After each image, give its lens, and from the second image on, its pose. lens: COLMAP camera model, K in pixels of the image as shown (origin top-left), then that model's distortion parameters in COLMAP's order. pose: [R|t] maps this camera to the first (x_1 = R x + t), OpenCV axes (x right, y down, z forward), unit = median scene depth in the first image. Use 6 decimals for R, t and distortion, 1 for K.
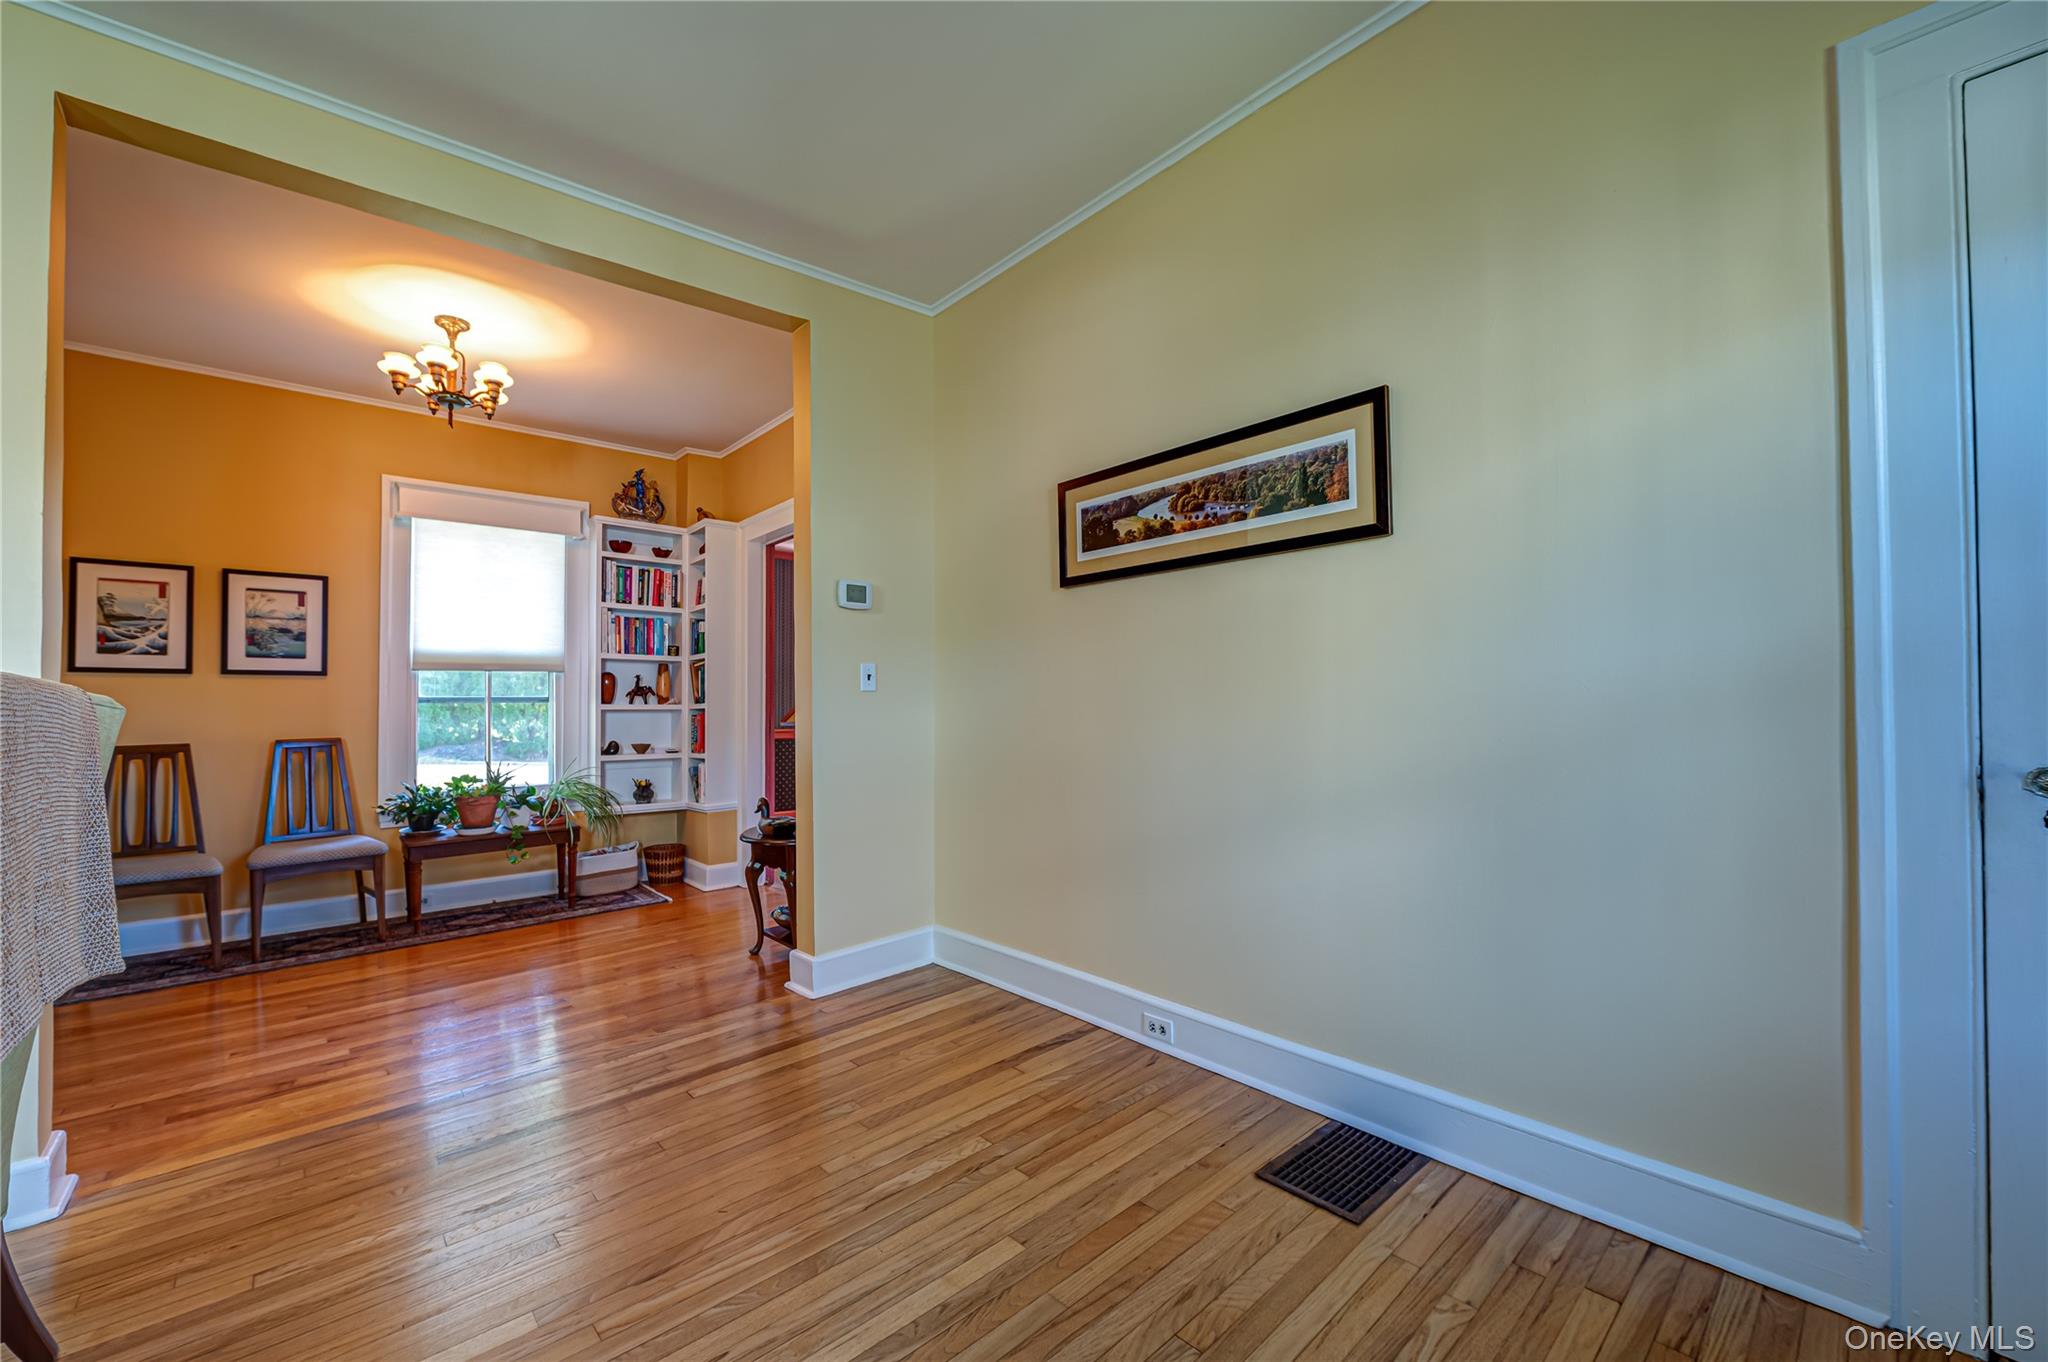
lens RADIAL K [[813.0, 0, 1018.4], [0, 813.0, 687.7], [0, 0, 1]] dist [-0.005772, -0.000477]
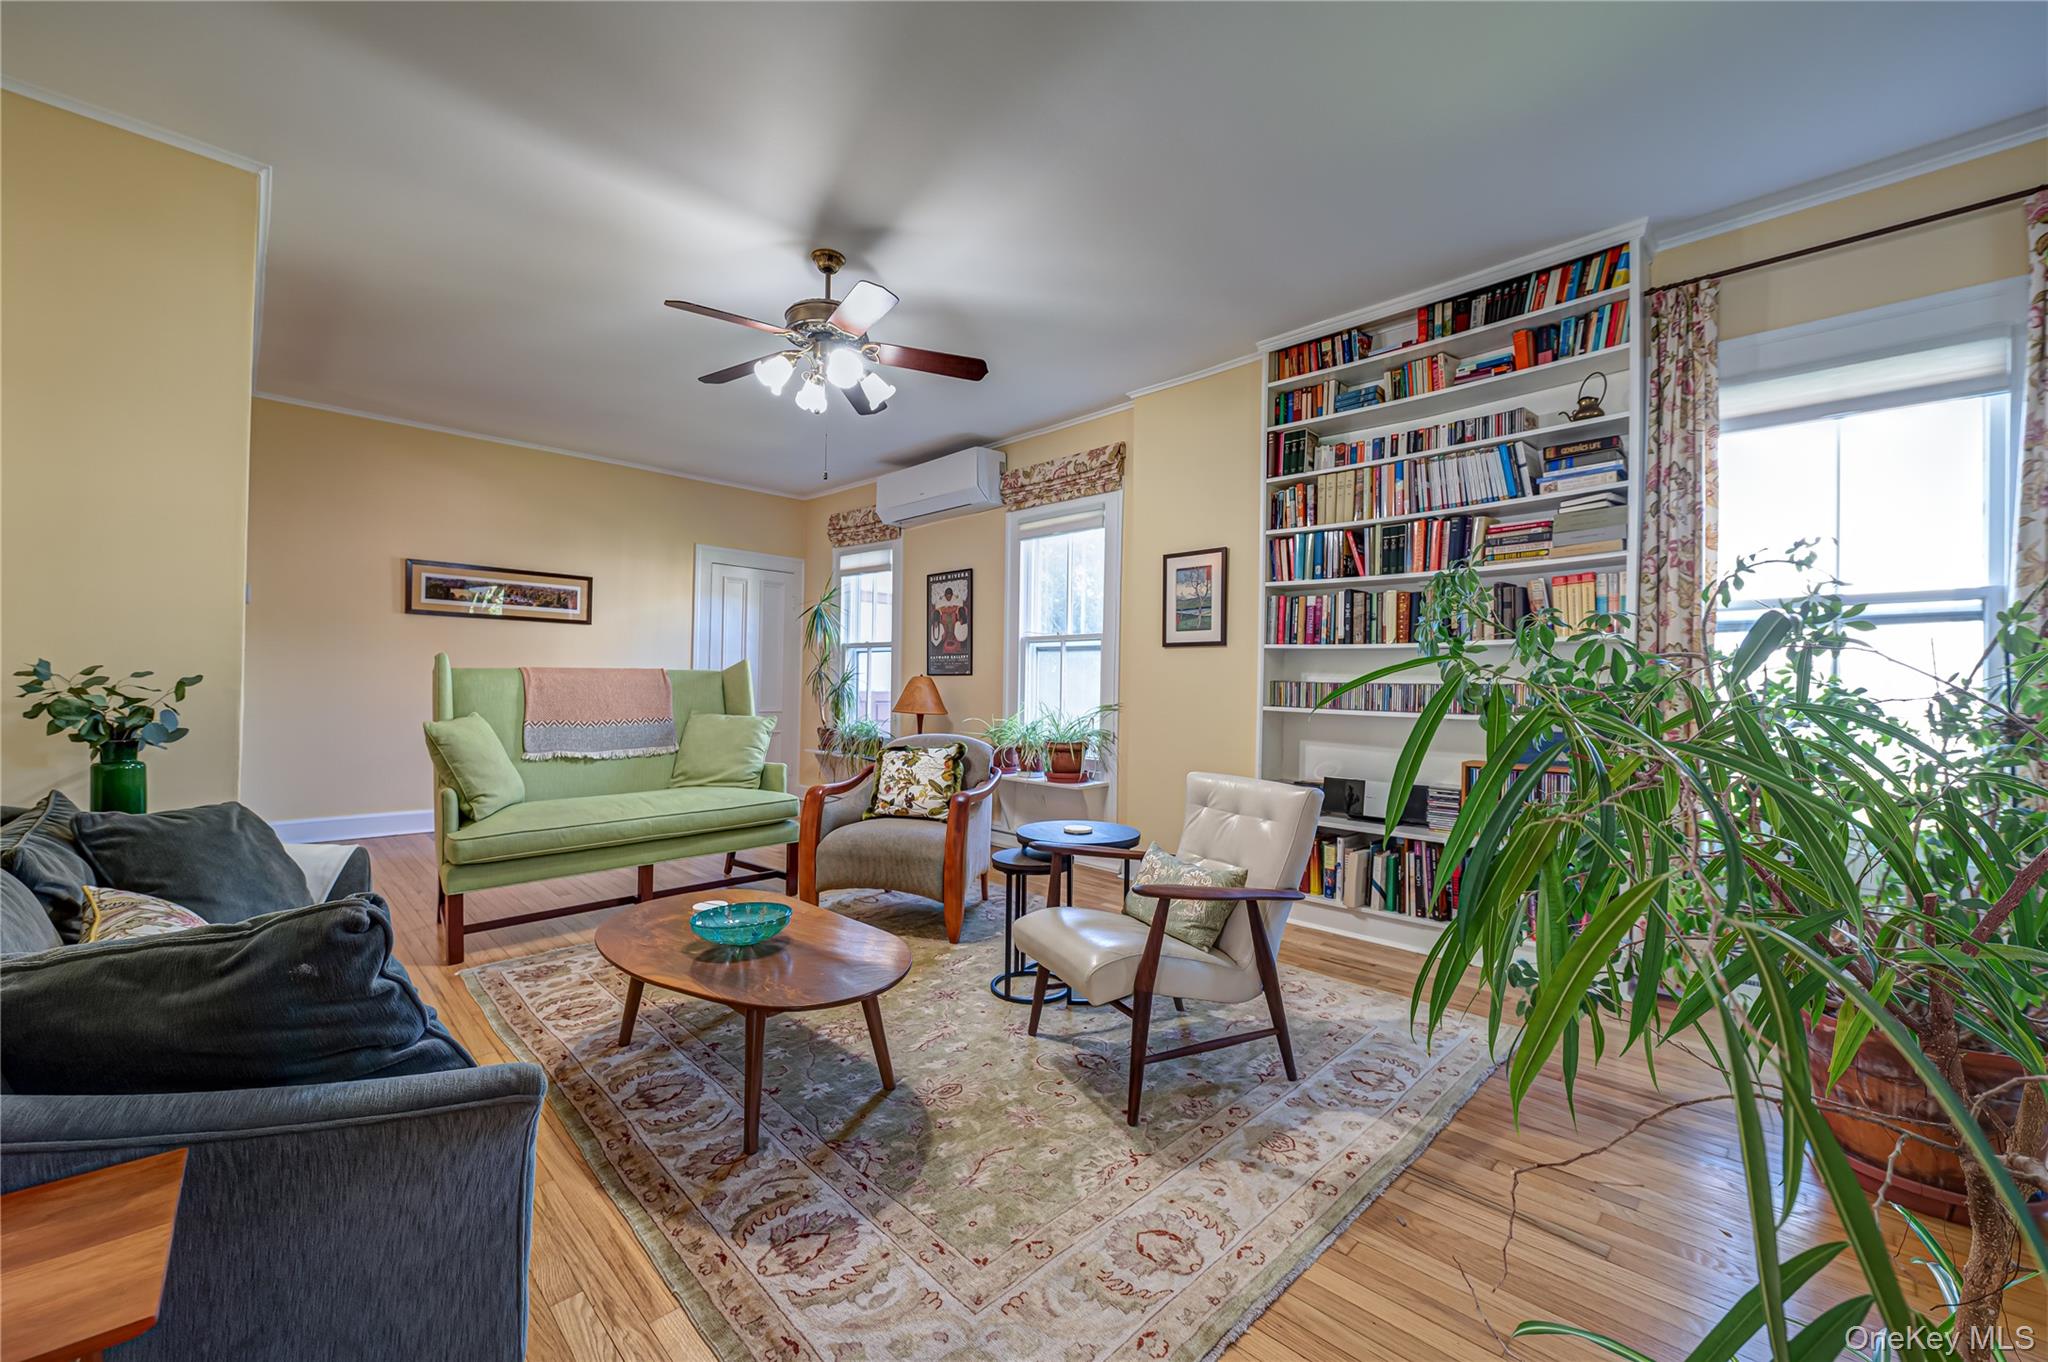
lens RADIAL K [[813.0, 0, 1021.6], [0, 813.0, 694.8], [0, 0, 1]] dist [-0.005772, -0.000477]
pose [[-0.043762, 0.006499, 0.999021, -2.238056], [-0.034427, 0.999375, -0.008009, 0.040379], [-0.998449, -0.034744, -0.043511, -0.435655]]
